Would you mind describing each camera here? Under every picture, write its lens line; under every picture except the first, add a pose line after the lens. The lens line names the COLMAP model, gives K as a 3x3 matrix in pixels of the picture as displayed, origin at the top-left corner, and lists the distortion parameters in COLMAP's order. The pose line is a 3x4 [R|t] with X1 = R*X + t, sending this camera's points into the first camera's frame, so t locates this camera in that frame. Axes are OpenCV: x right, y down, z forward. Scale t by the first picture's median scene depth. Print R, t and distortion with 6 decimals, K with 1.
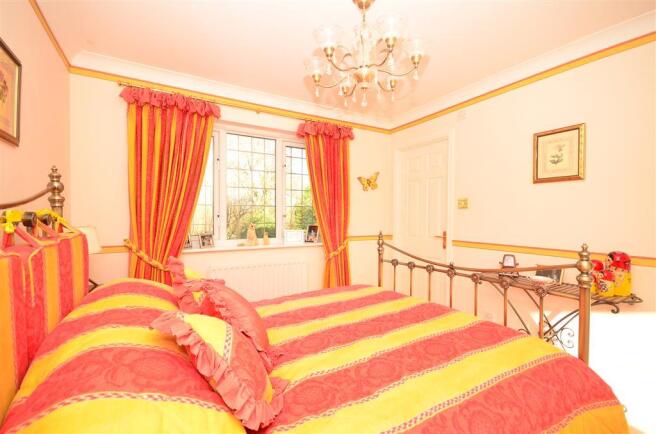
lens RADIAL K [[296.2, 0, 328.0], [0, 296.2, 217.0], [0, 0, 1]] dist [-0.002073, -0.001381]
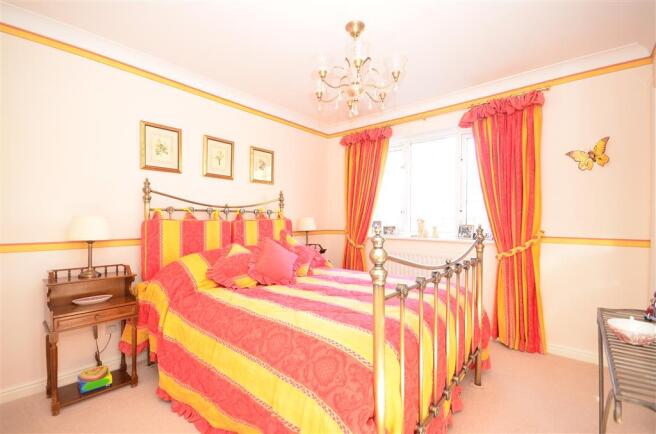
lens RADIAL K [[296.2, 0, 328.0], [0, 296.2, 217.0], [0, 0, 1]] dist [-0.002073, -0.001381]
pose [[0.311645, -0.012566, -0.950116, 0.678323], [-0.004812, 0.999879, -0.014802, 0.035082], [0.950187, 0.009185, 0.311546, 0.287093]]
